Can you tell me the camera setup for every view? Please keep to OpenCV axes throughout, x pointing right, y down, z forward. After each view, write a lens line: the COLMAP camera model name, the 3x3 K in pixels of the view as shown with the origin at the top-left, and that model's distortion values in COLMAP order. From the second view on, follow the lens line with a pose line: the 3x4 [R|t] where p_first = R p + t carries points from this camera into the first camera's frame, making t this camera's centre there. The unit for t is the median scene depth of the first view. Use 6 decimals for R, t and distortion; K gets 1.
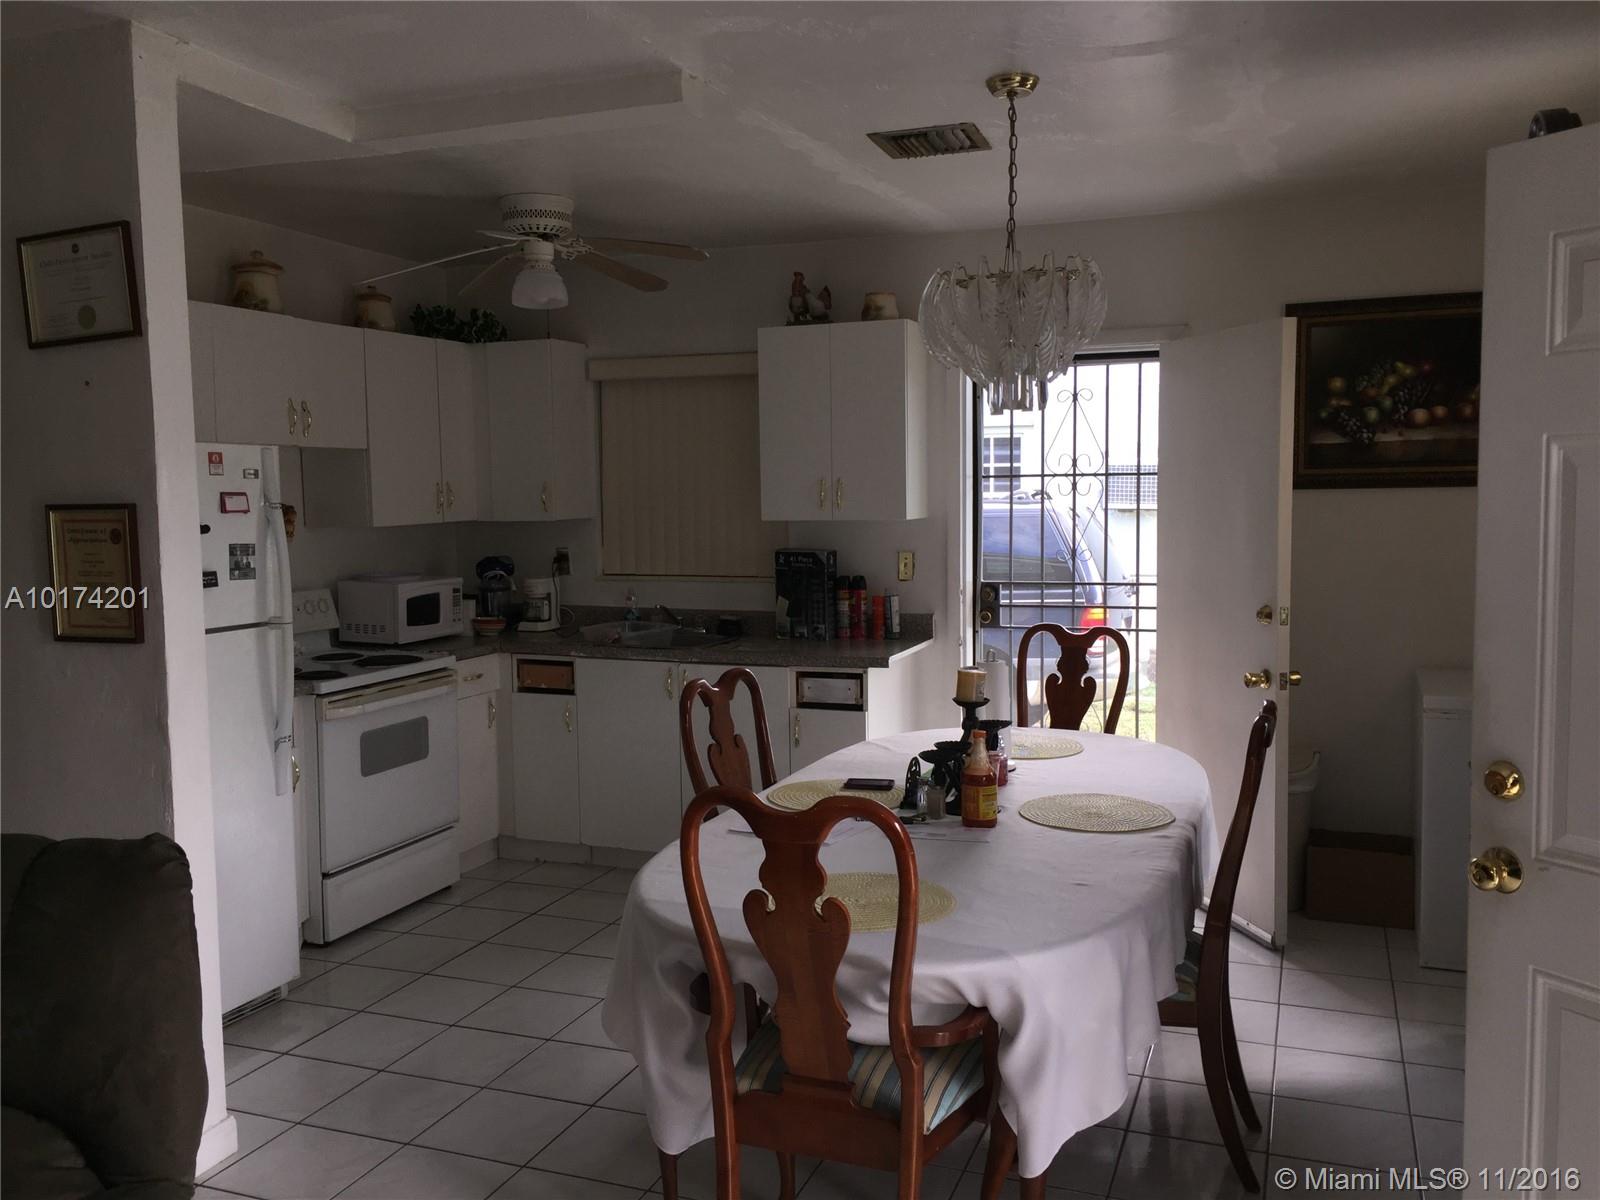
lens RADIAL K [[1394.1, 0, 799.5], [0, 1394.1, 602.5], [0, 0, 1]] dist [0.062666, 0.001291]
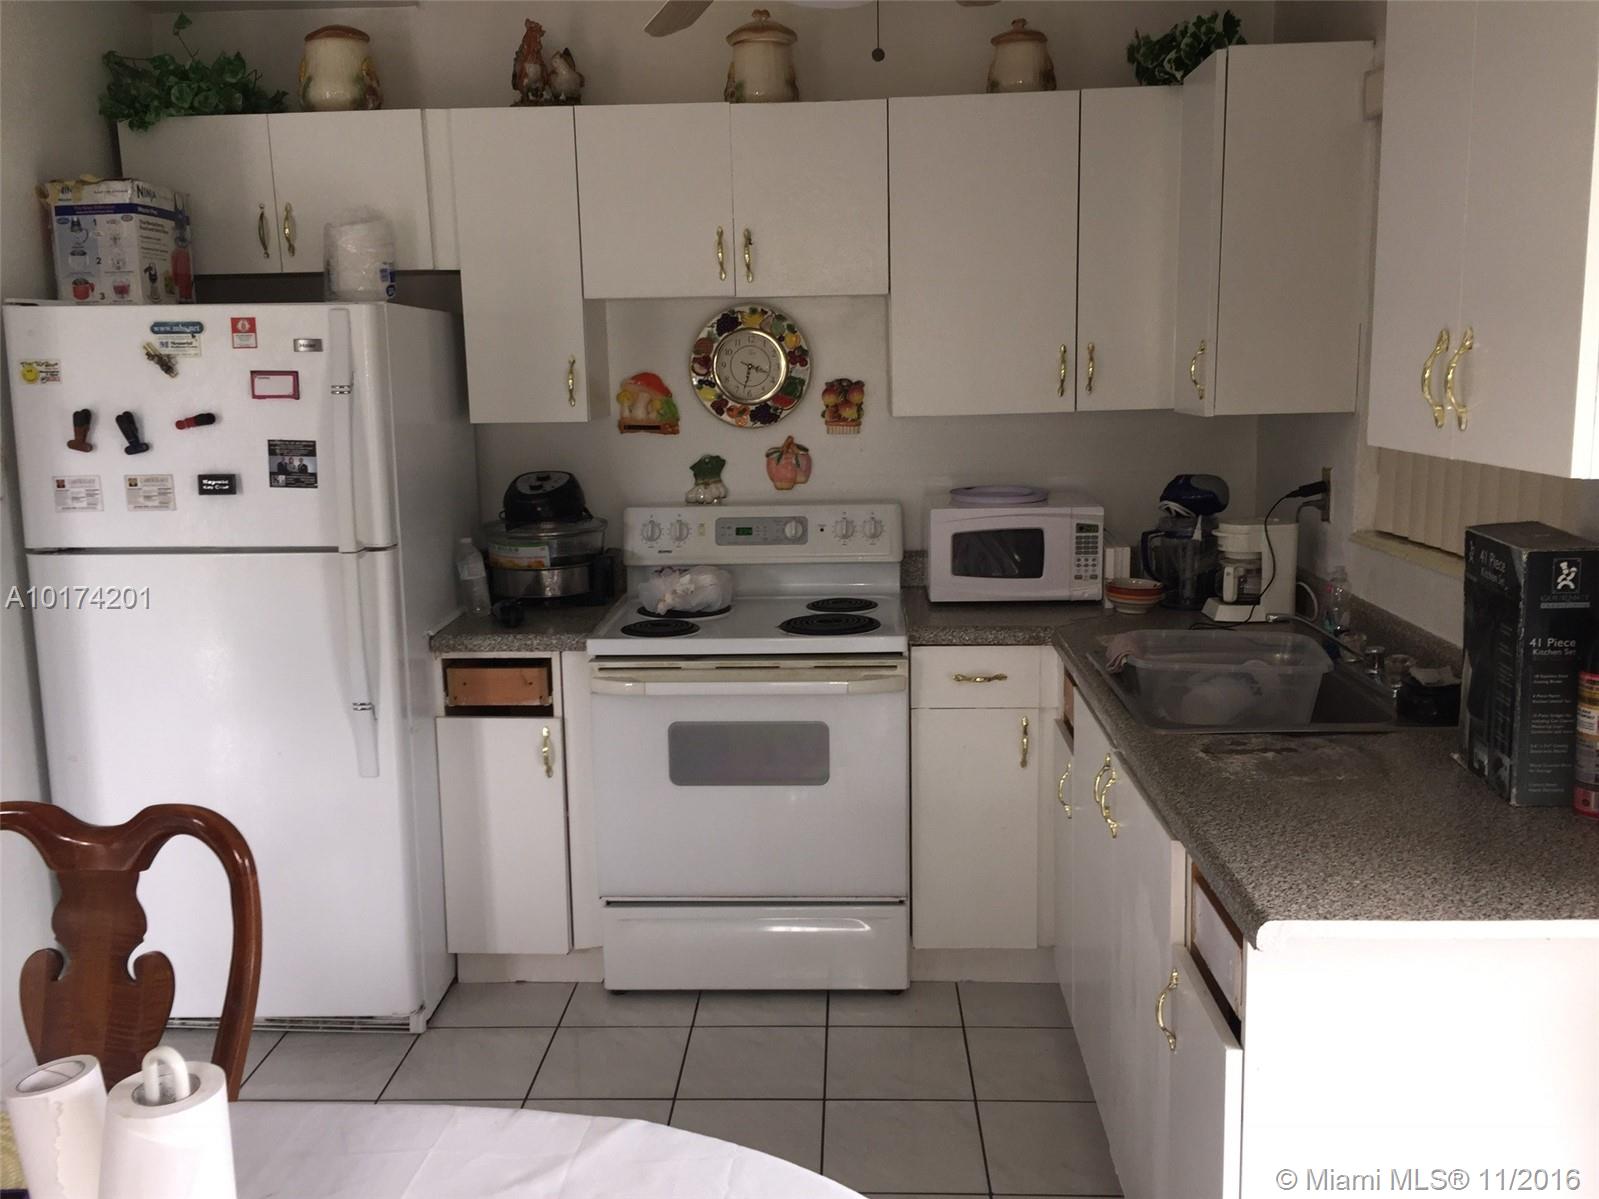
lens RADIAL K [[1393.2, 0, 800.2], [0, 1393.2, 594.4], [0, 0, 1]] dist [0.062666, 0.001291]
pose [[0.317794, 0.168437, -0.933079, 0.319167], [-0.066675, 0.985628, 0.155214, -0.075318], [0.945813, 0.012887, 0.324457, 0.803164]]
